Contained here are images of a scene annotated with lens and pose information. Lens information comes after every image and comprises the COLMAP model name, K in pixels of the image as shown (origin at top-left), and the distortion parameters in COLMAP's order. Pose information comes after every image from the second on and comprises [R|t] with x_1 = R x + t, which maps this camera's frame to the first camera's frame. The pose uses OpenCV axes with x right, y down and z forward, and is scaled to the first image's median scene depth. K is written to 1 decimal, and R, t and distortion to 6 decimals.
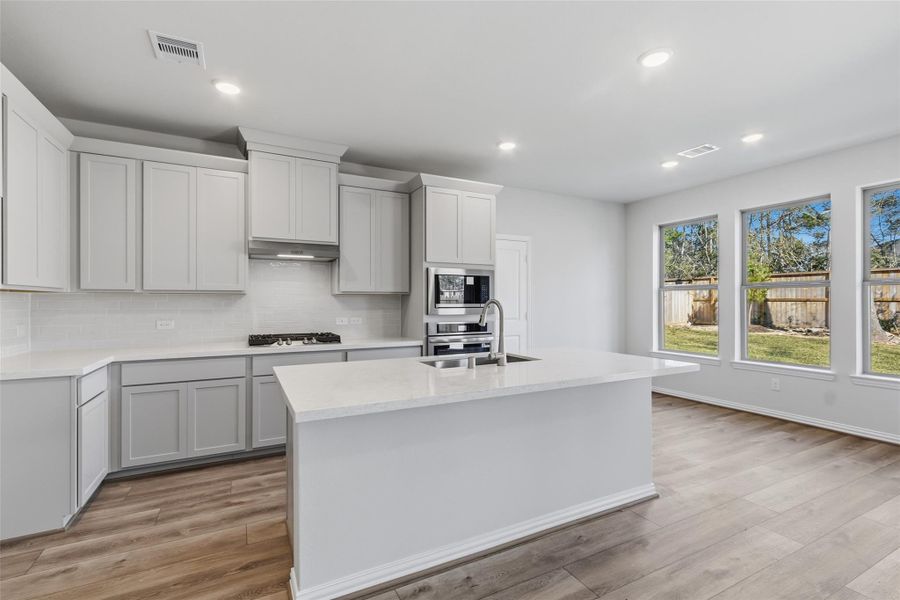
lens RADIAL K [[411.5, 0, 450.4], [0, 411.5, 303.3], [0, 0, 1]] dist [0.002996, -0.001165]
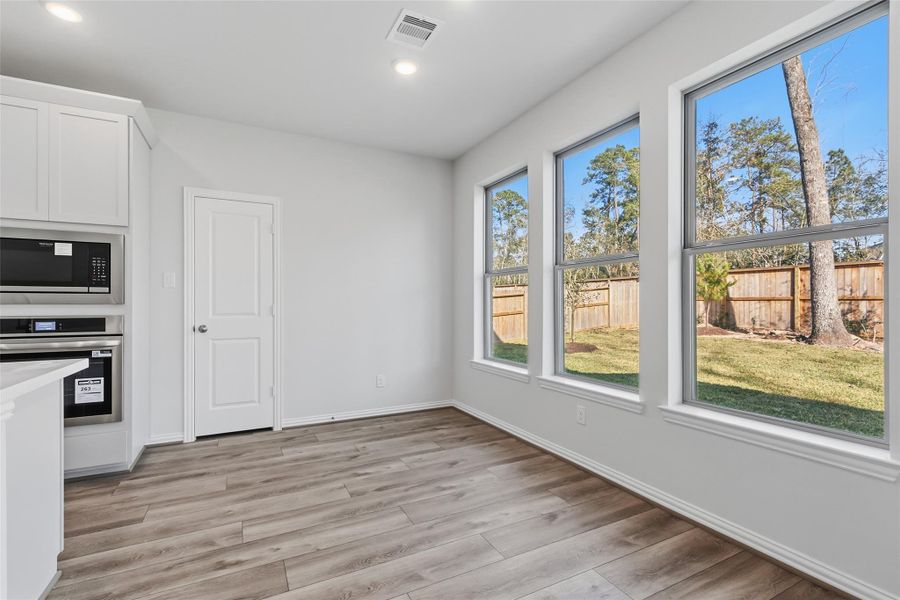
lens RADIAL K [[411.5, 0, 450.4], [0, 411.5, 303.3], [0, 0, 1]] dist [0.002996, -0.001165]
pose [[0.999984, 0.001063, -0.005478, 0.638948], [-0.001097, 0.999979, -0.006327, 0.029888], [0.005471, 0.006333, 0.999965, 0.385613]]
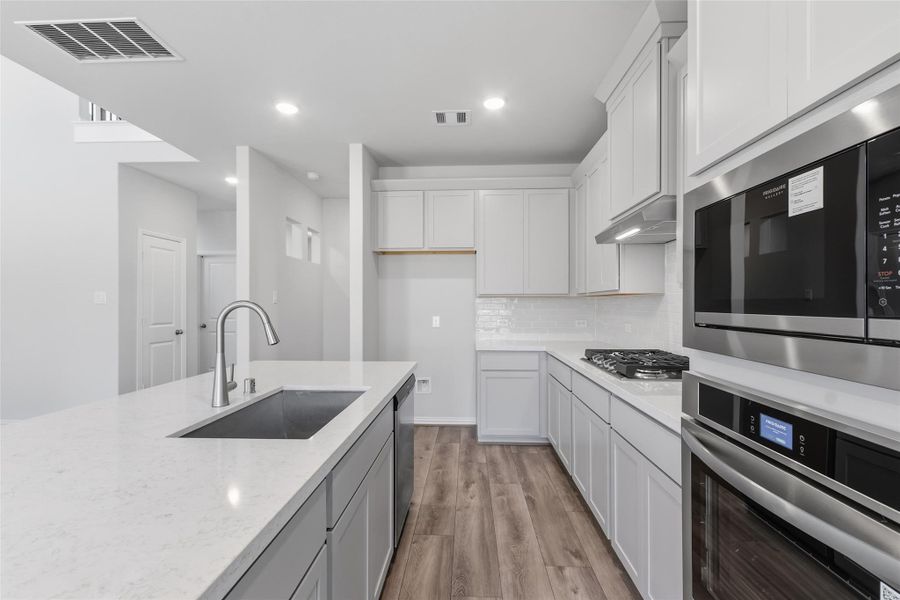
lens RADIAL K [[411.5, 0, 450.4], [0, 411.5, 303.3], [0, 0, 1]] dist [0.002996, -0.001165]
pose [[-0.499135, 0.000083, -0.866524, 0.294044], [-0.004855, 0.999984, 0.002892, -0.004169], [0.866511, 0.005650, -0.499126, 0.960117]]
